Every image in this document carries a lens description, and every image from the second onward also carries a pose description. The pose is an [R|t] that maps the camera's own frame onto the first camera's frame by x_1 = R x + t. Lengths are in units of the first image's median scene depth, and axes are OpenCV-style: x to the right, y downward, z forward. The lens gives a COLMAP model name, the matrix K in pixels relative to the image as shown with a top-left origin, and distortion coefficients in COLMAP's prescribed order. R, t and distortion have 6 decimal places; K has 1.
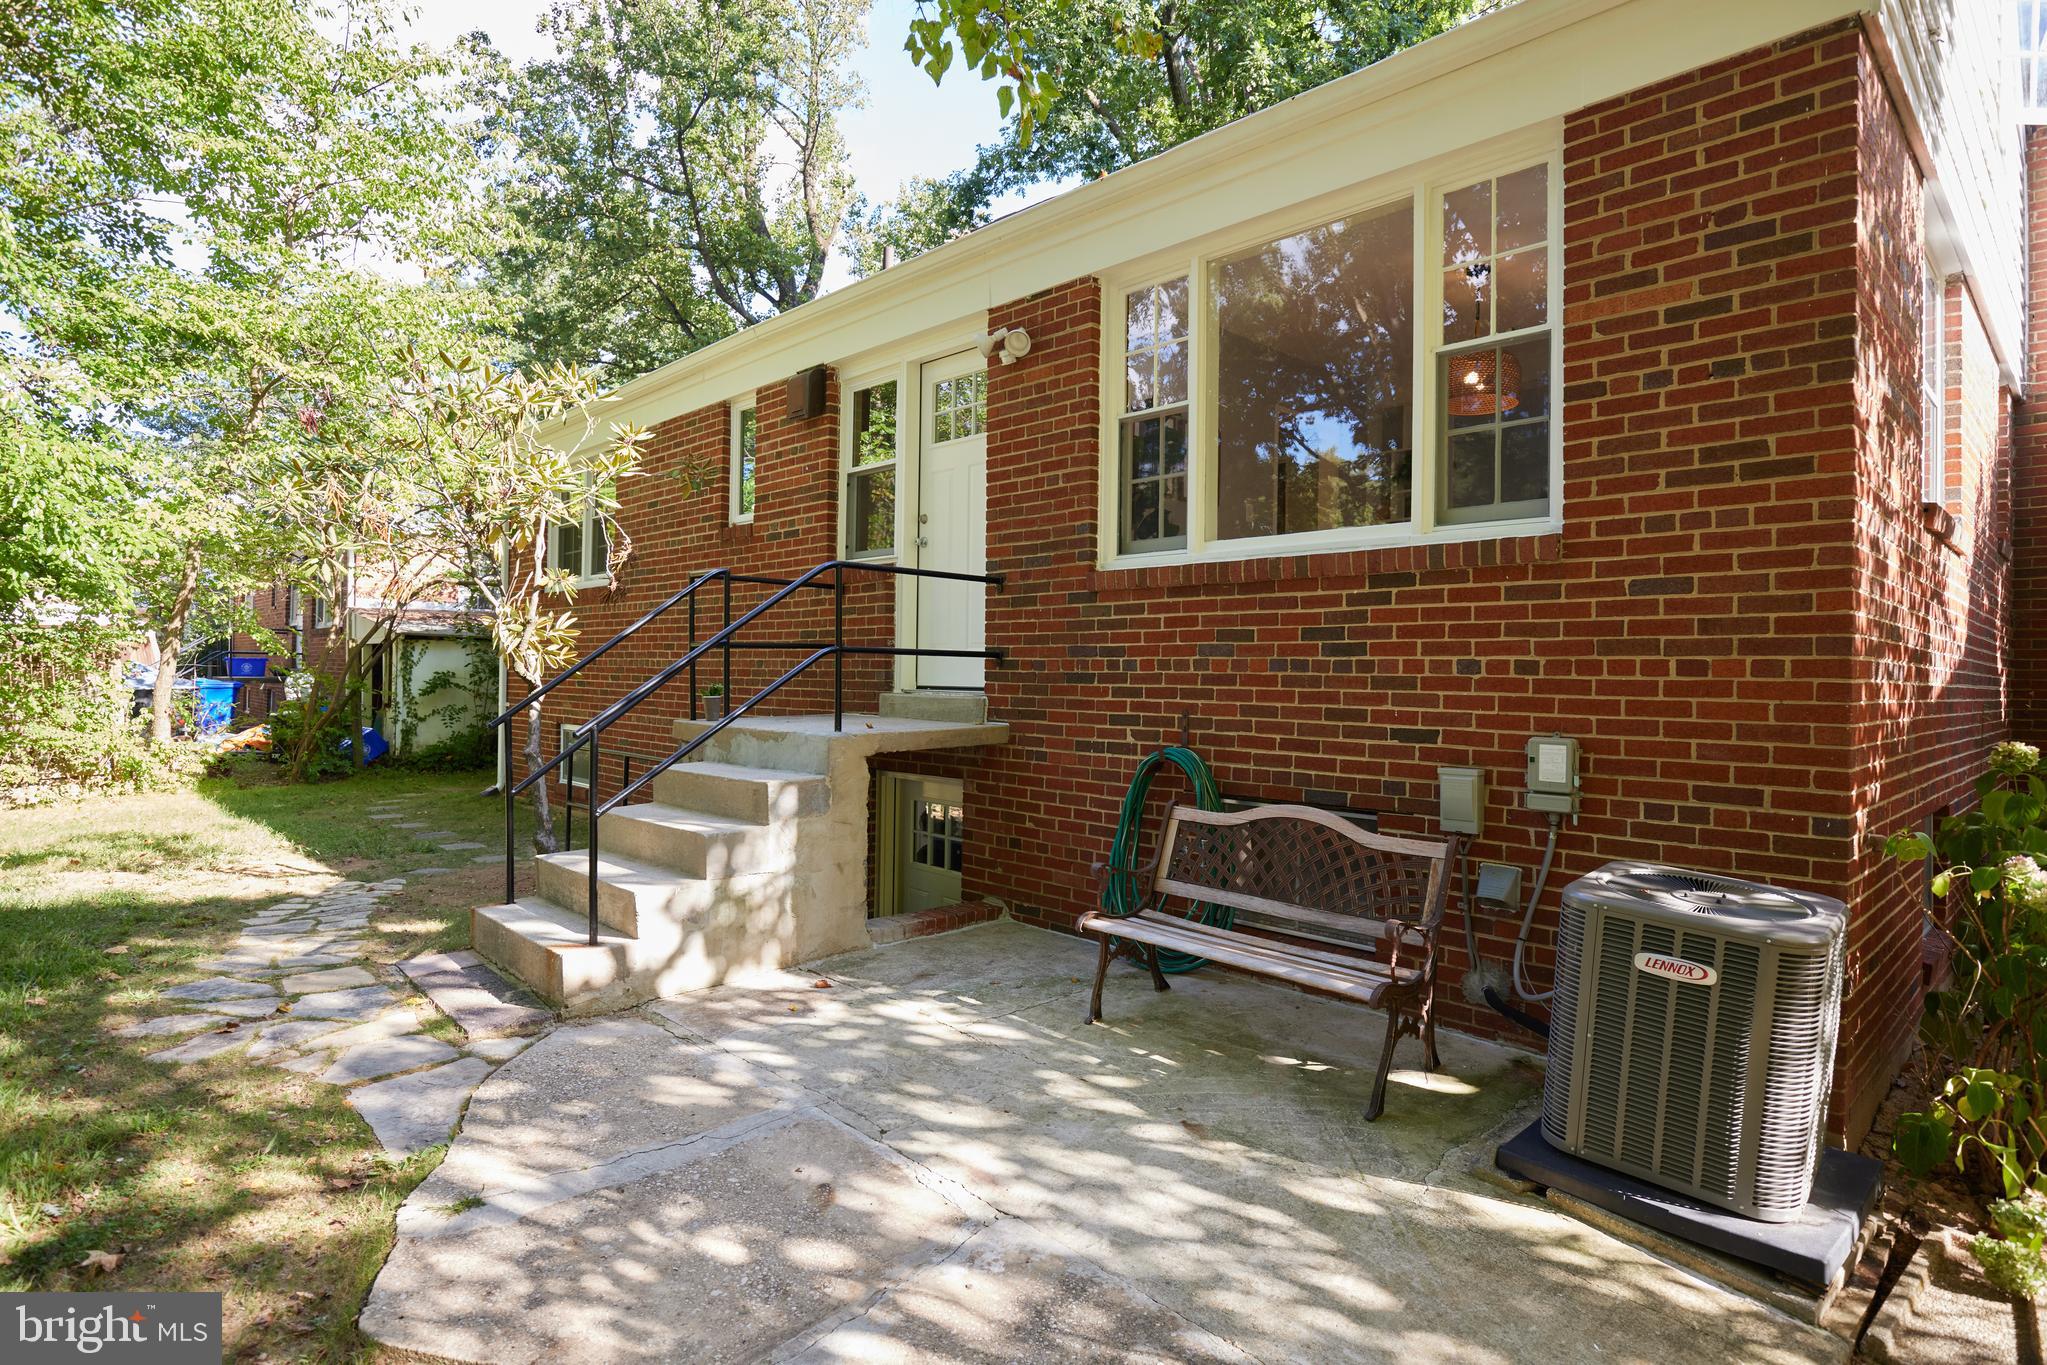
lens RADIAL K [[1070.1, 0, 1021.0], [0, 1070.1, 679.1], [0, 0, 1]] dist [-0.013182, -0.000421]
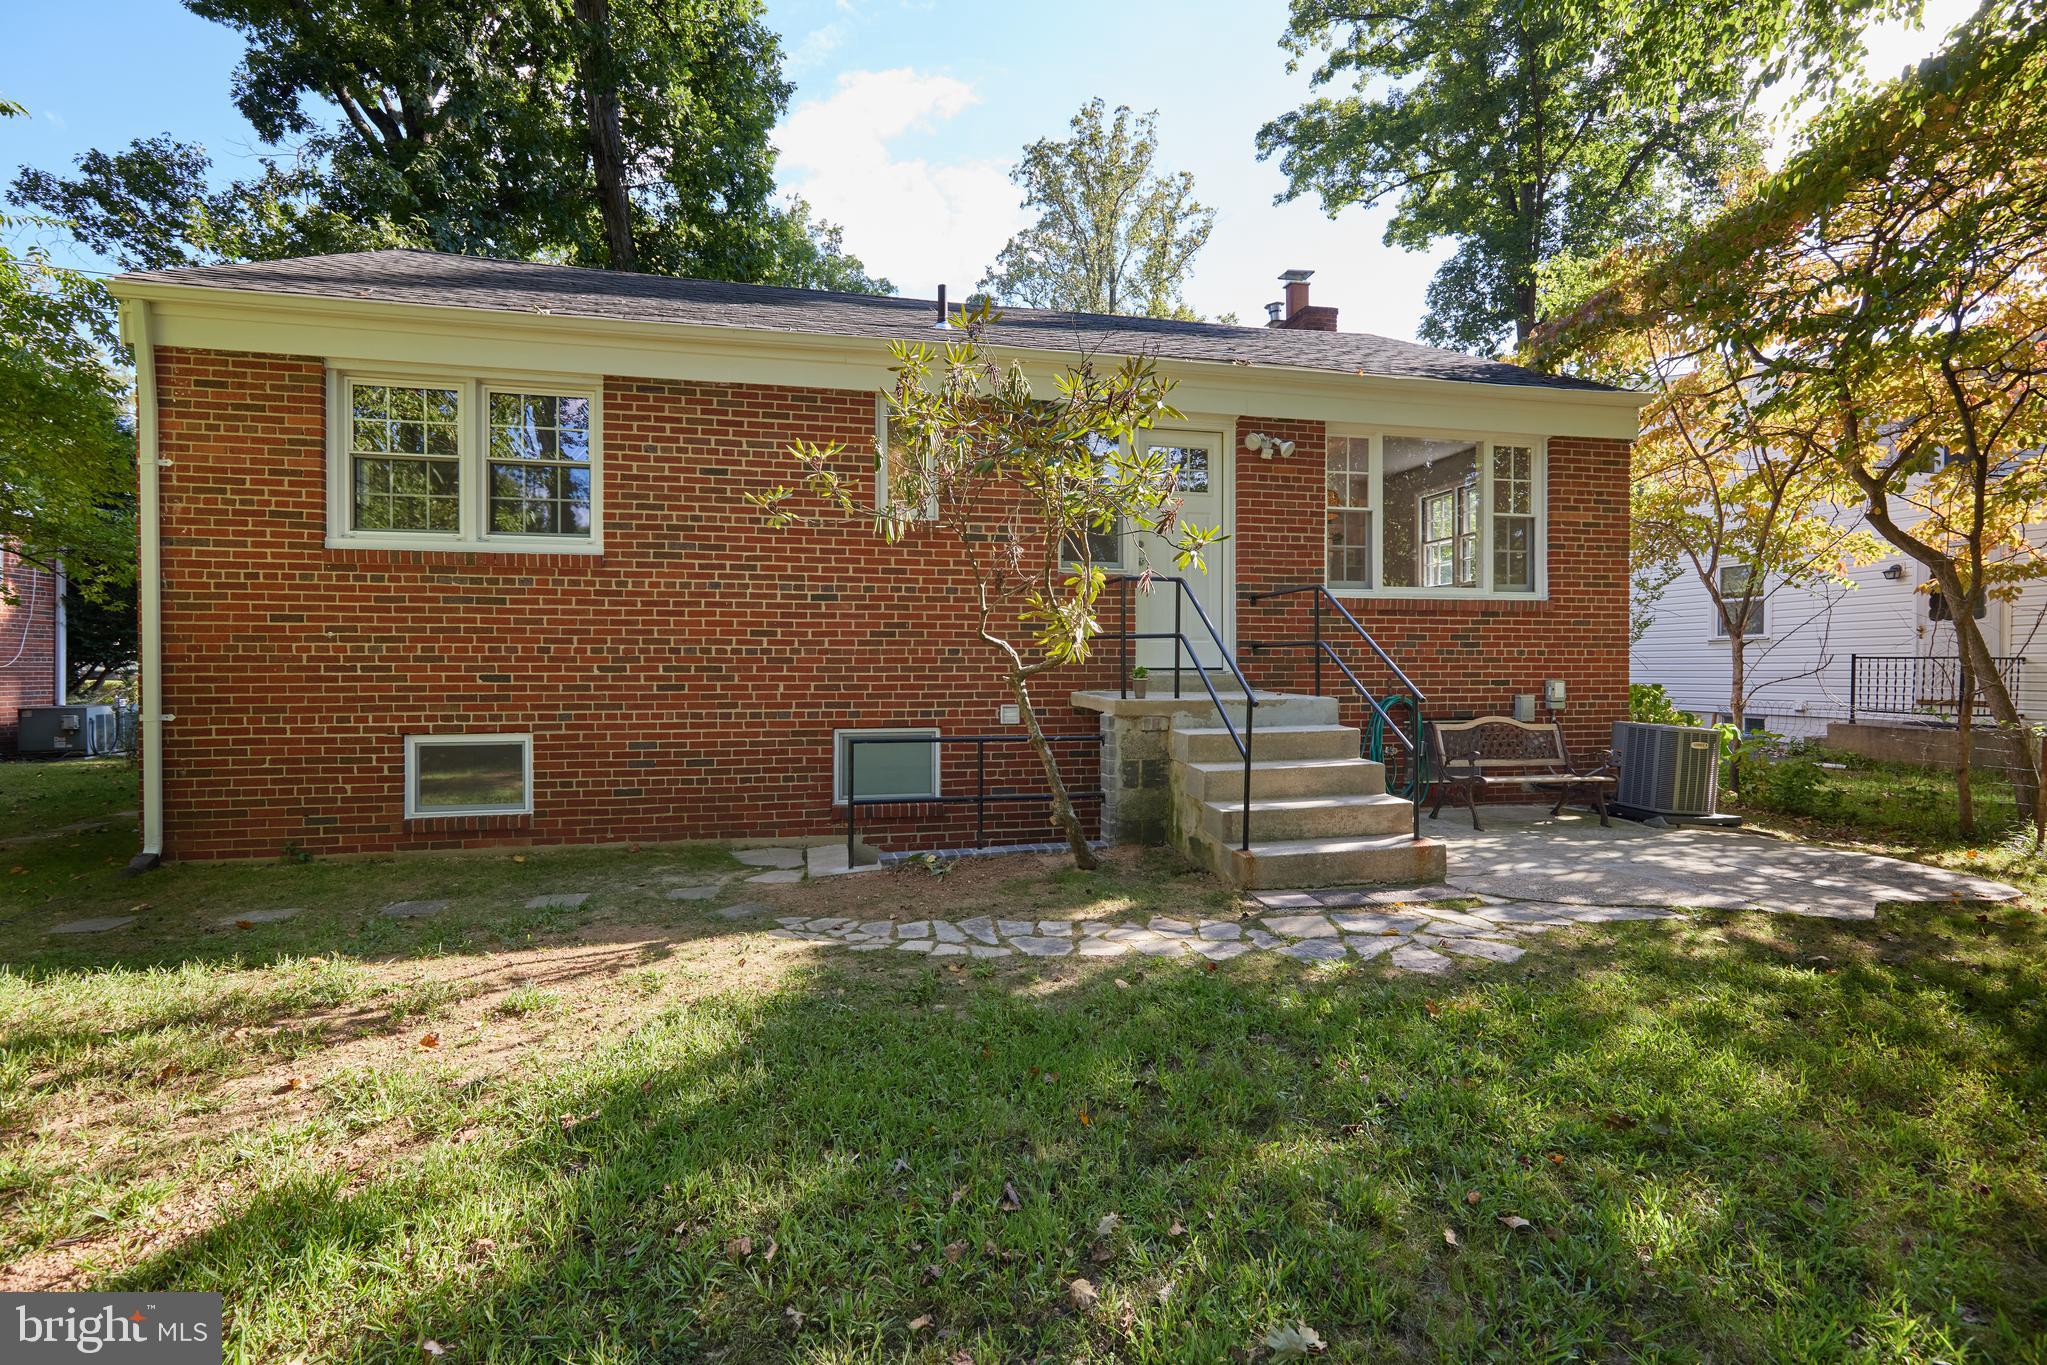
lens RADIAL K [[944.1, 0, 1019.3], [0, 944.1, 674.8], [0, 0, 1]] dist [0.003363, -0.000071]
pose [[0.529113, -0.018717, 0.848345, -1.793299], [0.012618, 0.999820, 0.014189, -0.005672], [-0.848458, 0.003197, 0.529253, 0.755032]]
